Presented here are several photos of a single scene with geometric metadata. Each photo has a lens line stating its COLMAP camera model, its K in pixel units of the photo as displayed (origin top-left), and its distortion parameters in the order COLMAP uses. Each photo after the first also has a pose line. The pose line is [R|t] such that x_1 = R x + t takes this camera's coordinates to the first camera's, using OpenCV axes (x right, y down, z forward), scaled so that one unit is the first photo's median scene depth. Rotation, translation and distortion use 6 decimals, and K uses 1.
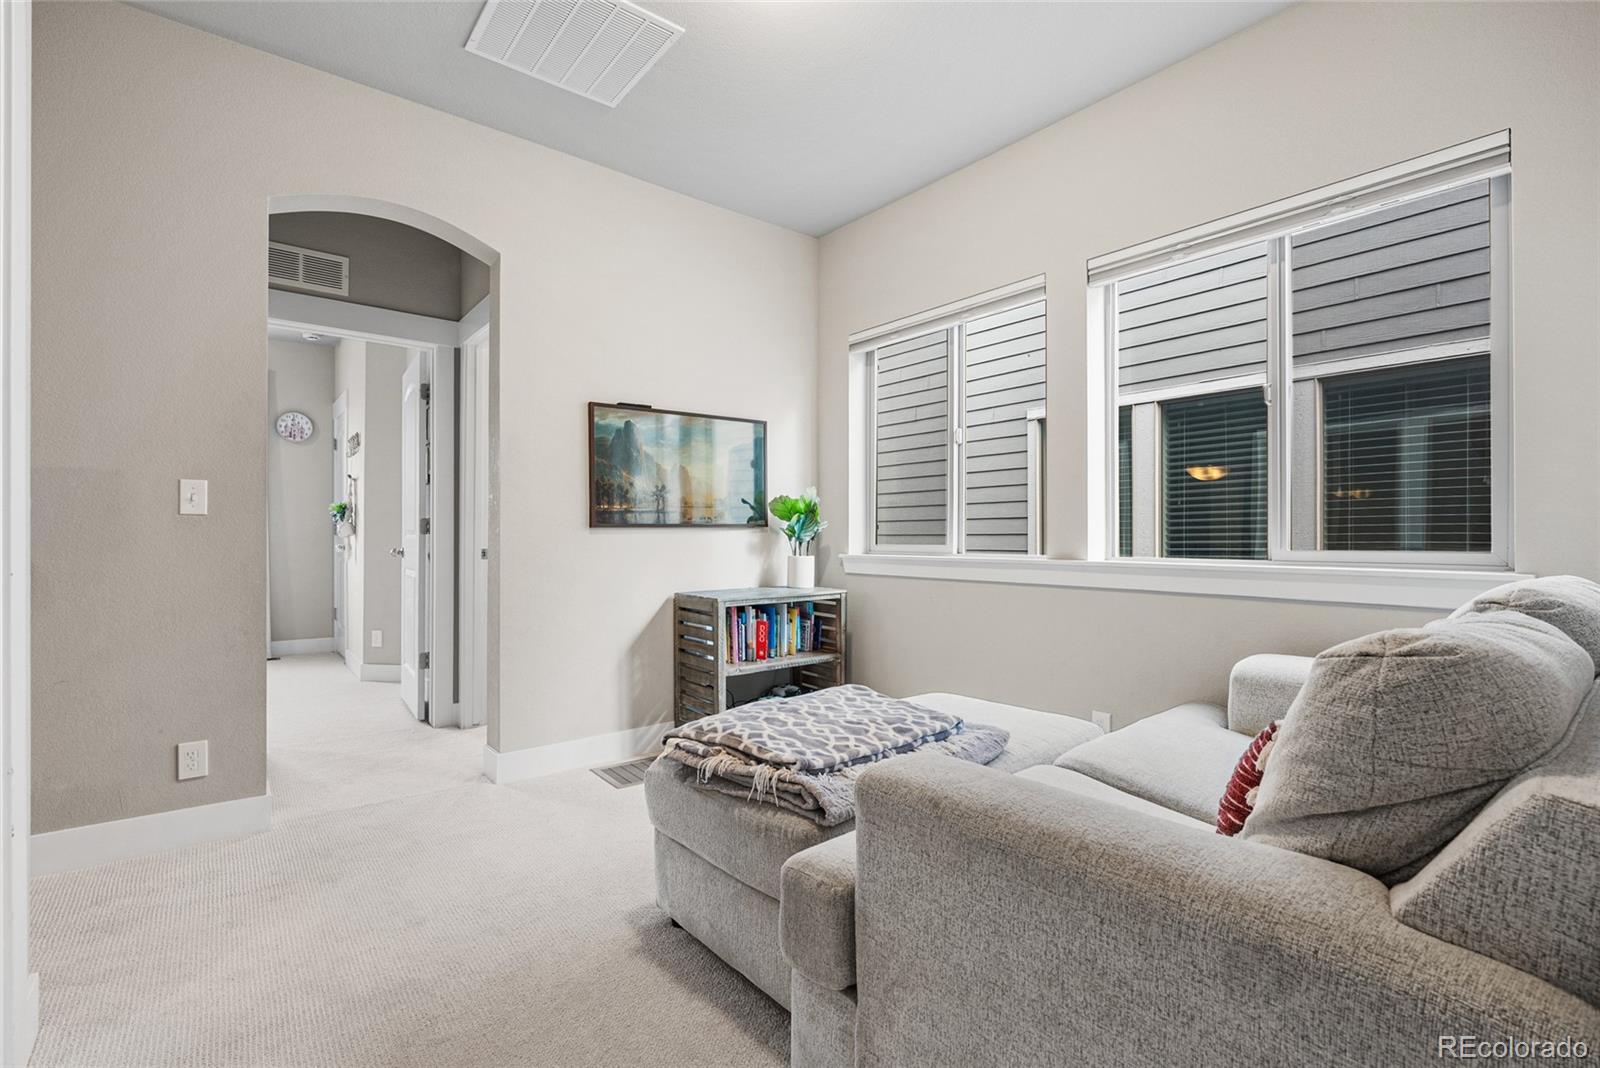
lens RADIAL K [[707.8, 0, 817.3], [0, 707.8, 539.6], [0, 0, 1]] dist [-0.008555, 0.002160]
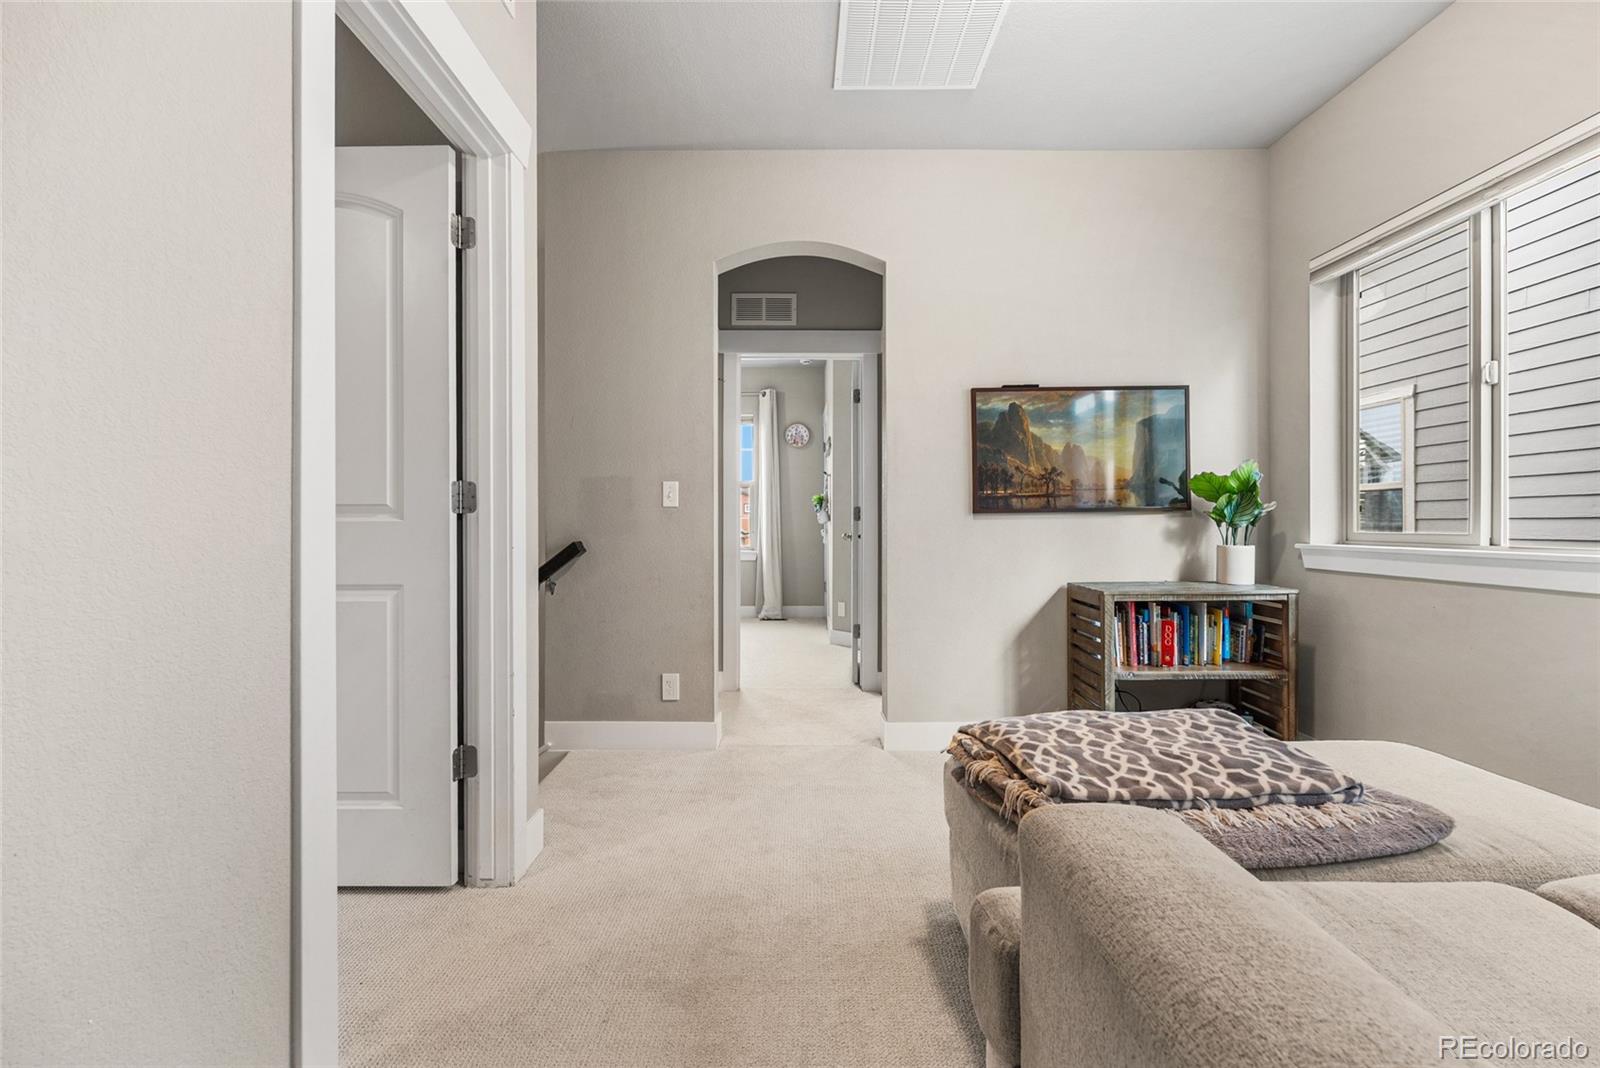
lens RADIAL K [[707.8, 0, 807.2], [0, 707.8, 526.3], [0, 0, 1]] dist [-0.008555, 0.002160]
pose [[0.777368, 0.000166, -0.629046, 0.120973], [0.000575, 0.999999, 0.000974, 0.000299], [0.629046, -0.001119, 0.777367, 0.066504]]
